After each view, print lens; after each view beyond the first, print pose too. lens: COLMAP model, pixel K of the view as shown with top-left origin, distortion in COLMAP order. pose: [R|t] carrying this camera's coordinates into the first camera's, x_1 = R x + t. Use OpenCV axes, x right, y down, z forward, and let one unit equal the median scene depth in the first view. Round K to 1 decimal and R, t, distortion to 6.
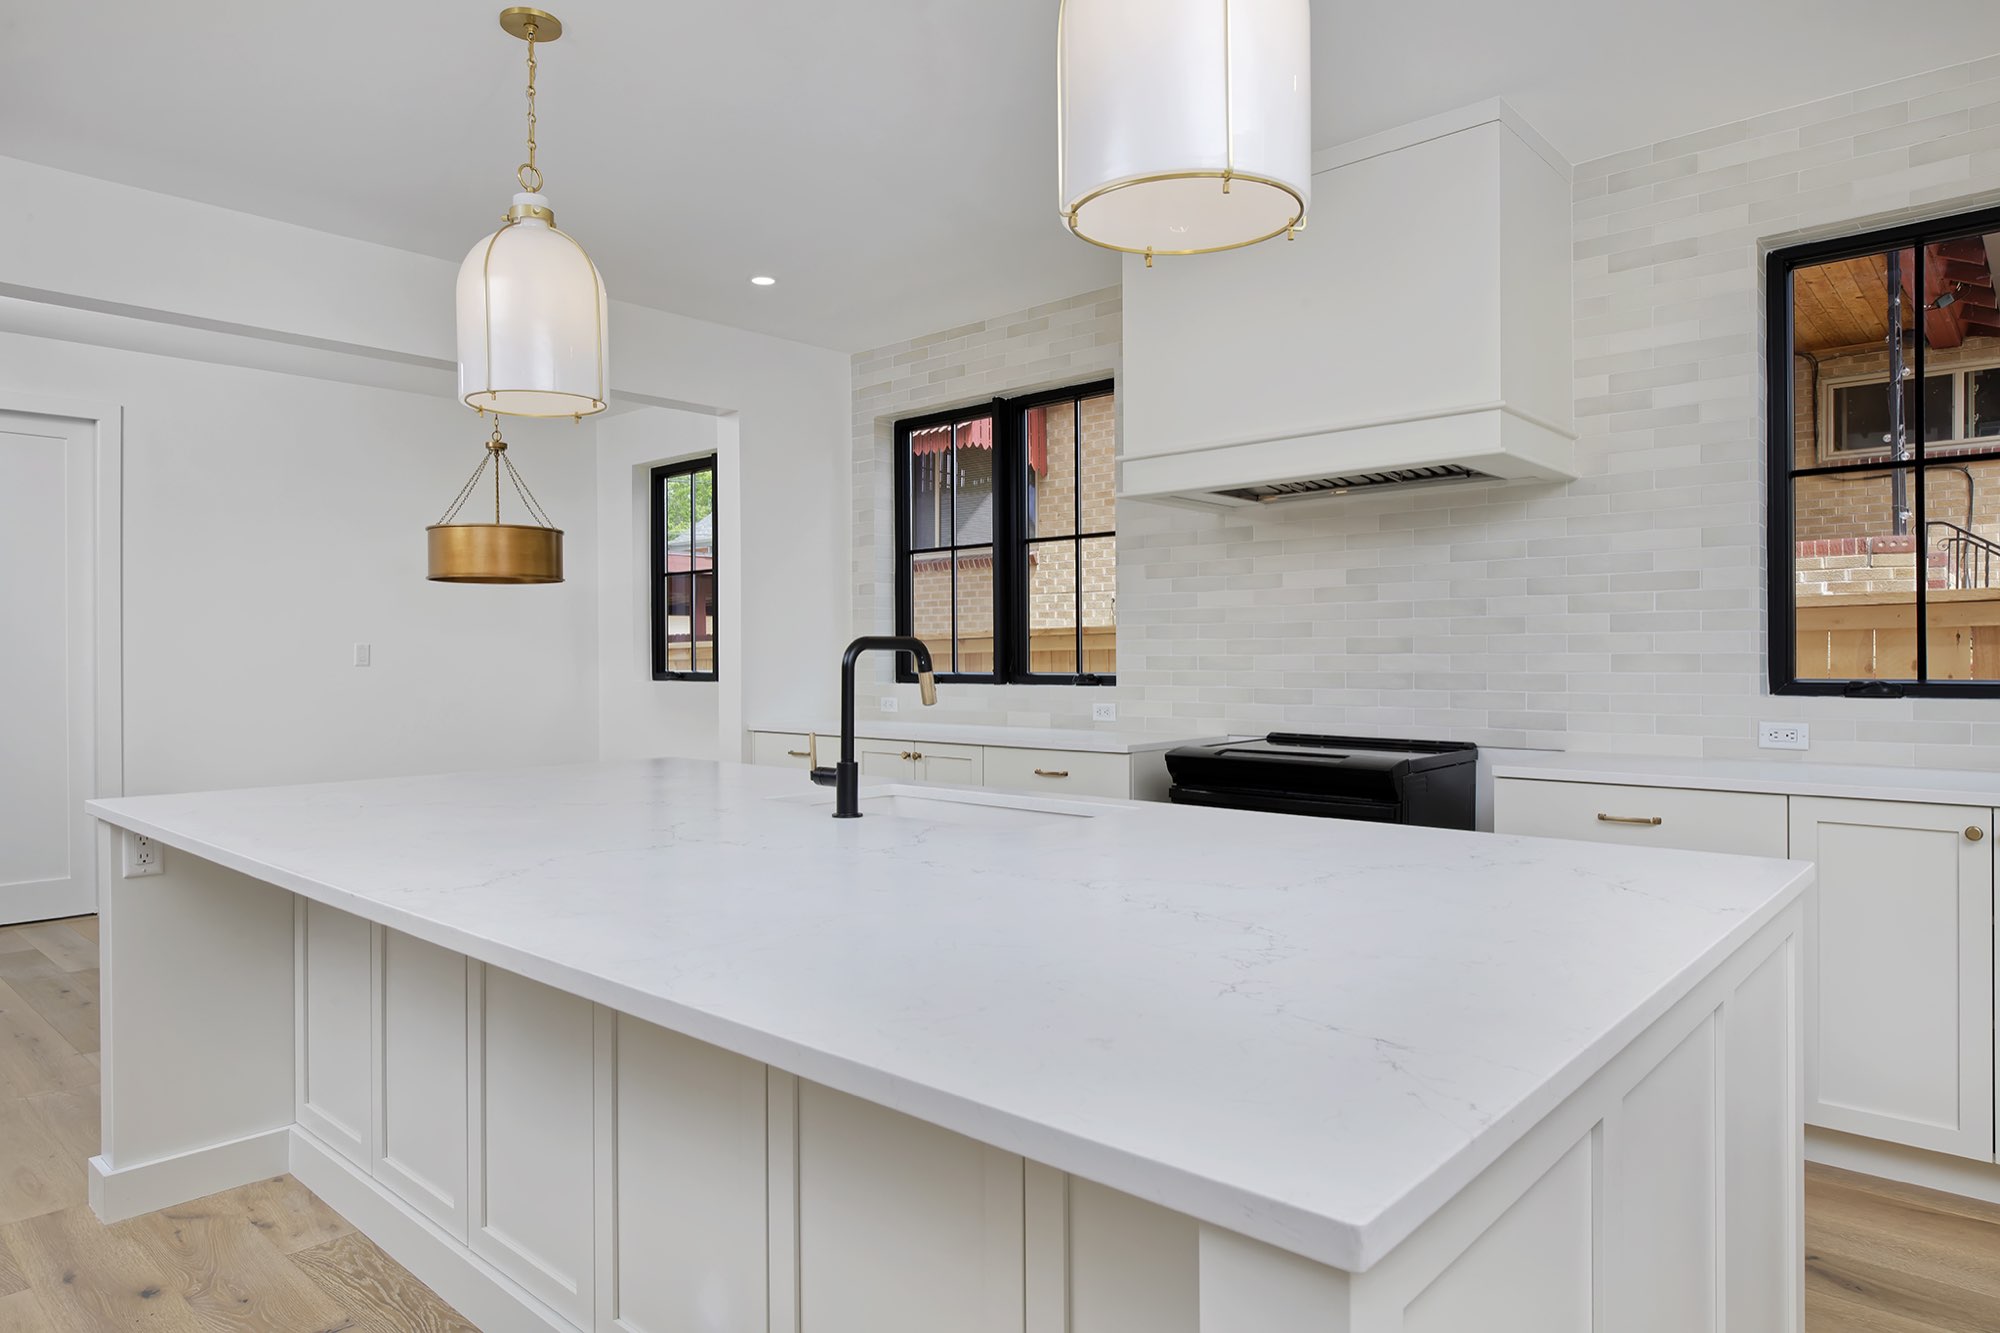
lens RADIAL K [[1199.3, 0, 1006.4], [0, 1199.3, 660.5], [0, 0, 1]] dist [-0.004184, -0.000986]
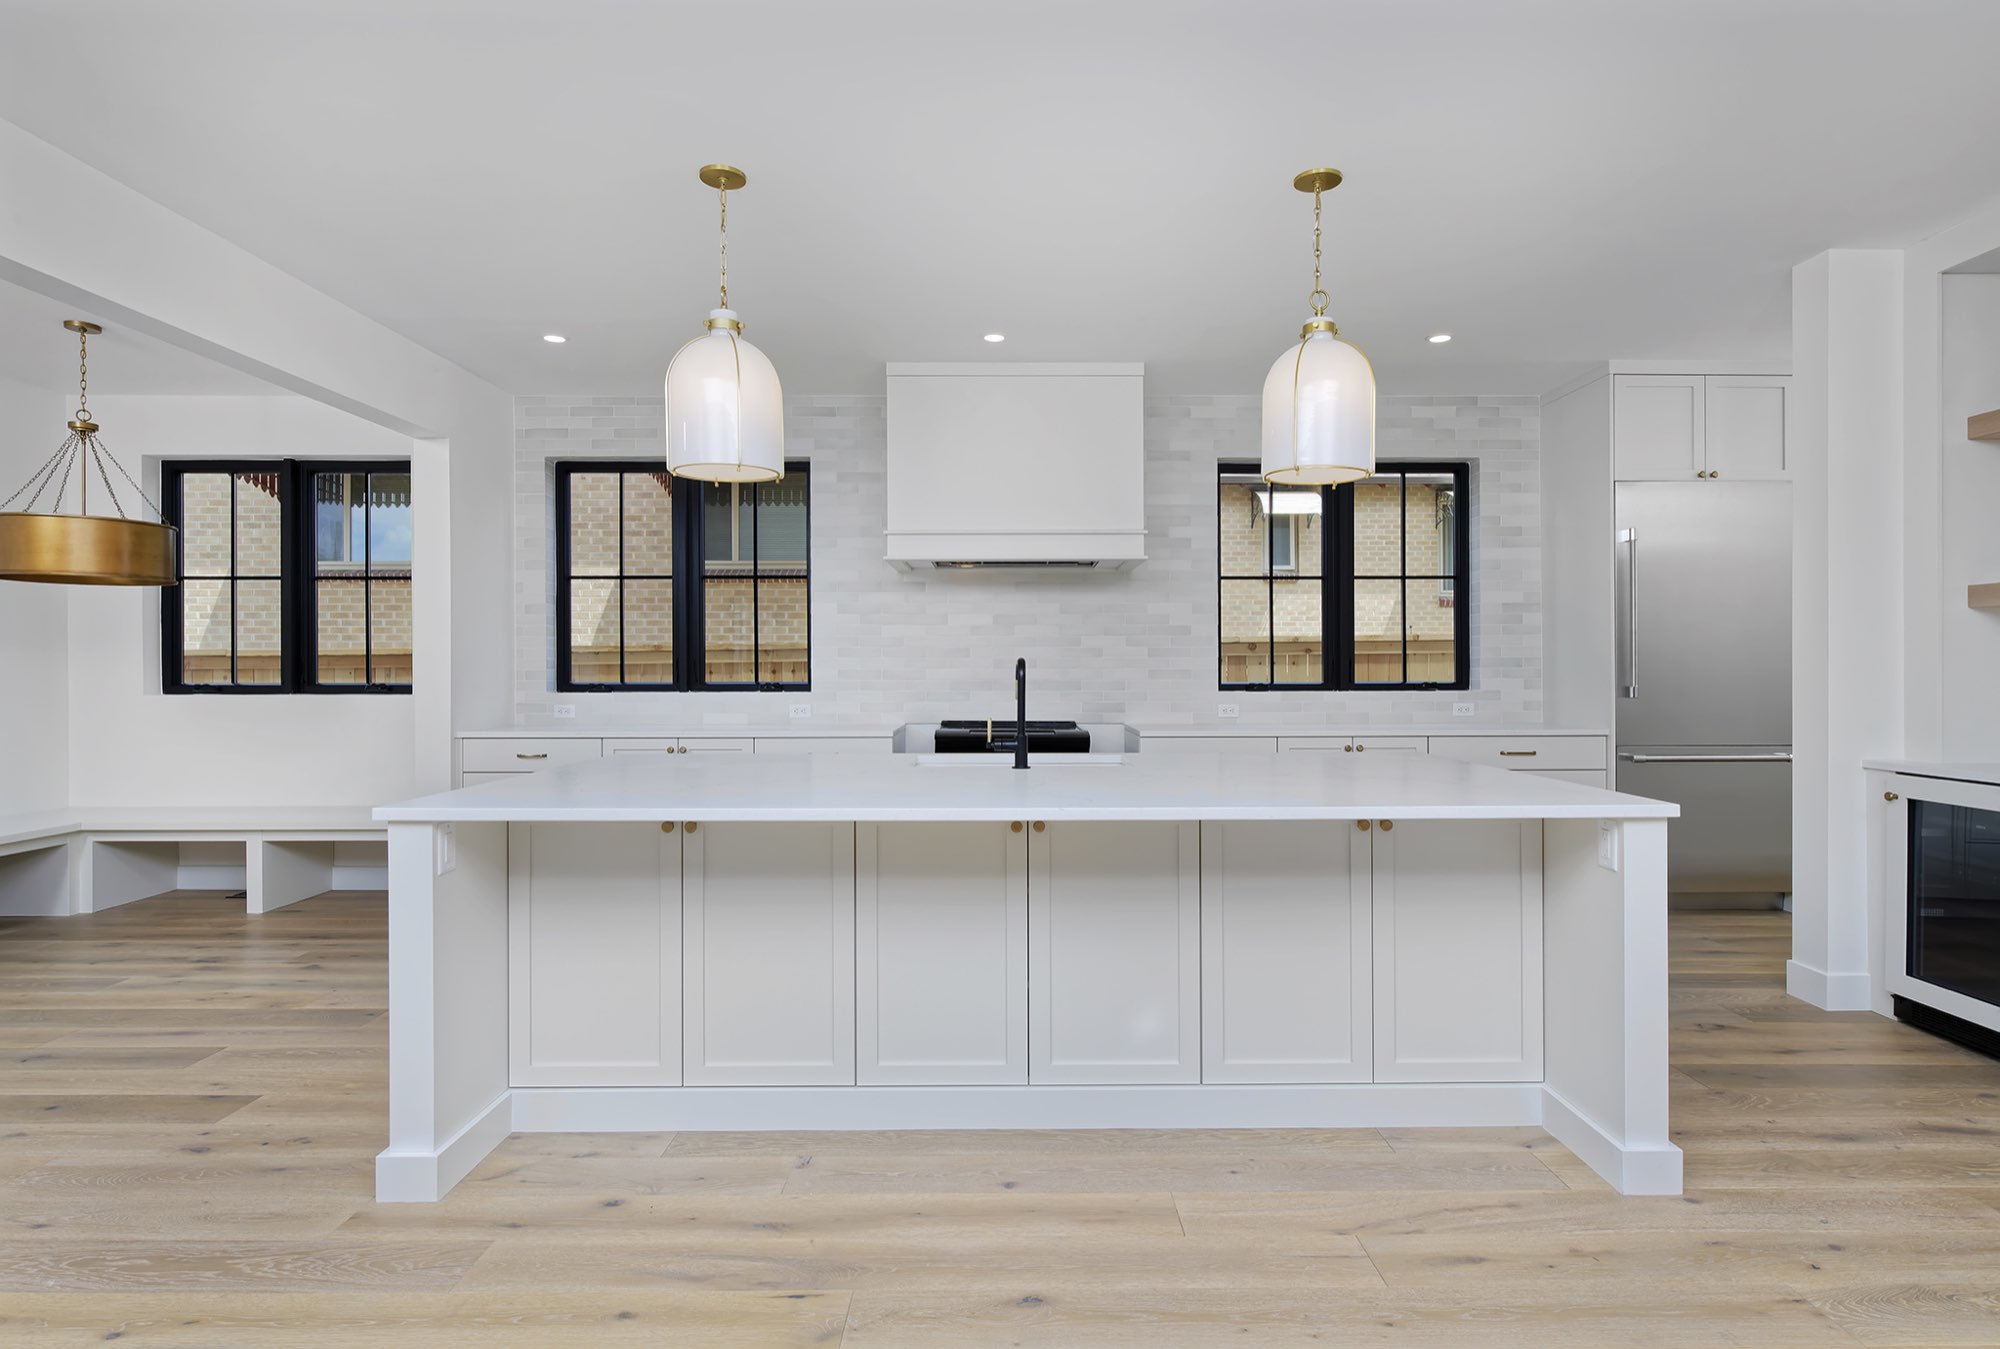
lens RADIAL K [[1025.8, 0, 1017.4], [0, 1025.8, 668.5], [0, 0, 1]] dist [-0.001072, -0.000773]
pose [[0.736969, 0.003638, 0.675917, -0.594090], [-0.000825, 0.999990, -0.004483, 0.000275], [-0.675926, 0.002747, 0.736964, -0.014368]]
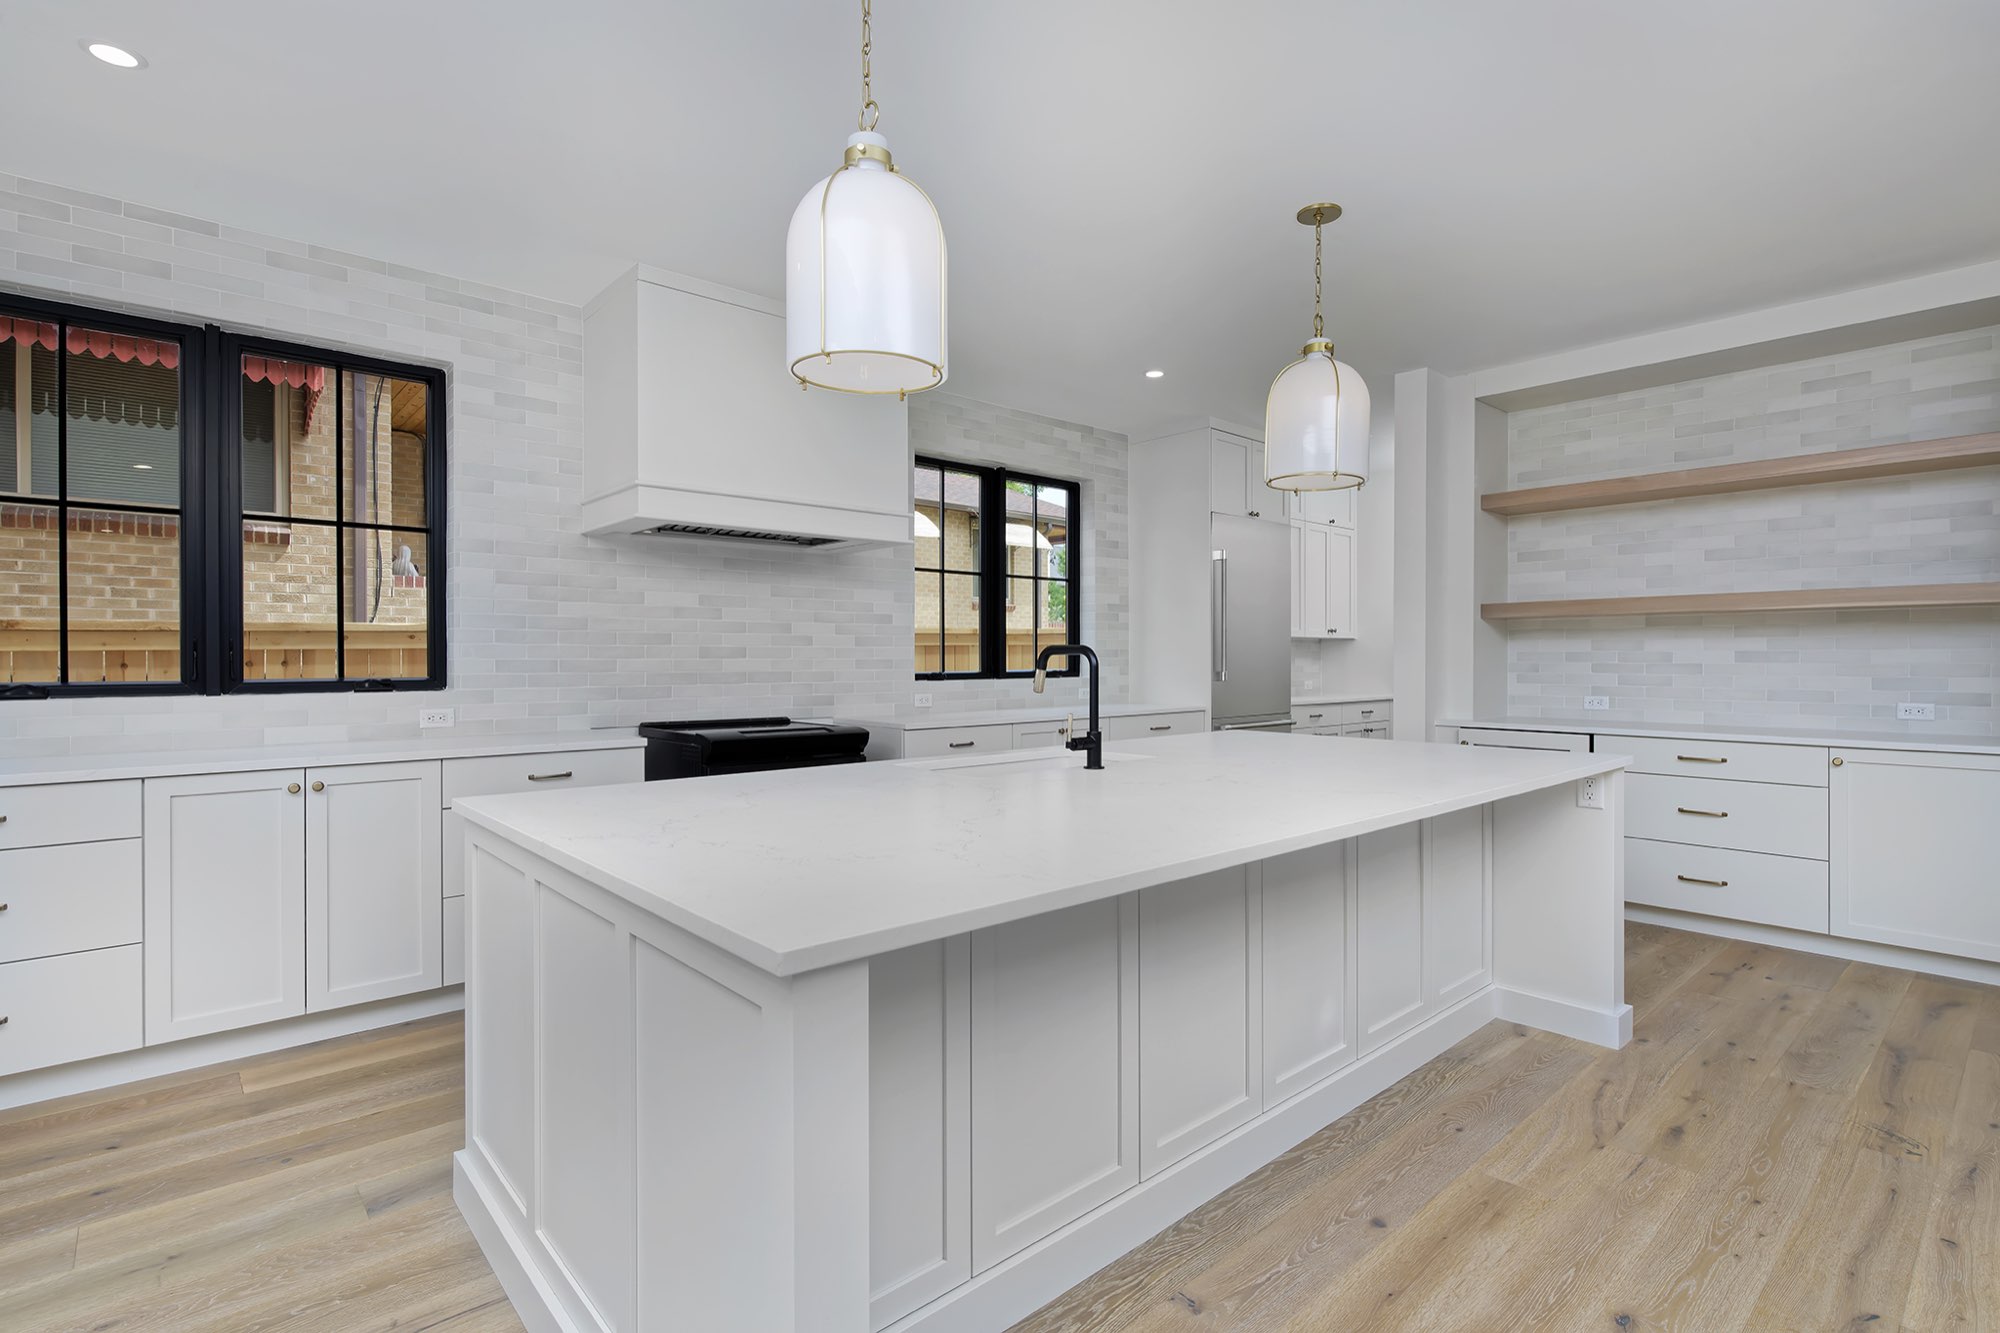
lens RADIAL K [[943.0, 0, 1000.0], [0, 943.0, 666.5], [0, 0, 1]] dist [-0.002692, -0.000953]
pose [[0.114685, -0.003969, 0.993394, -0.705000], [0.002882, 0.999989, 0.003663, 0.000454], [-0.993398, 0.002443, 0.114696, 0.539816]]
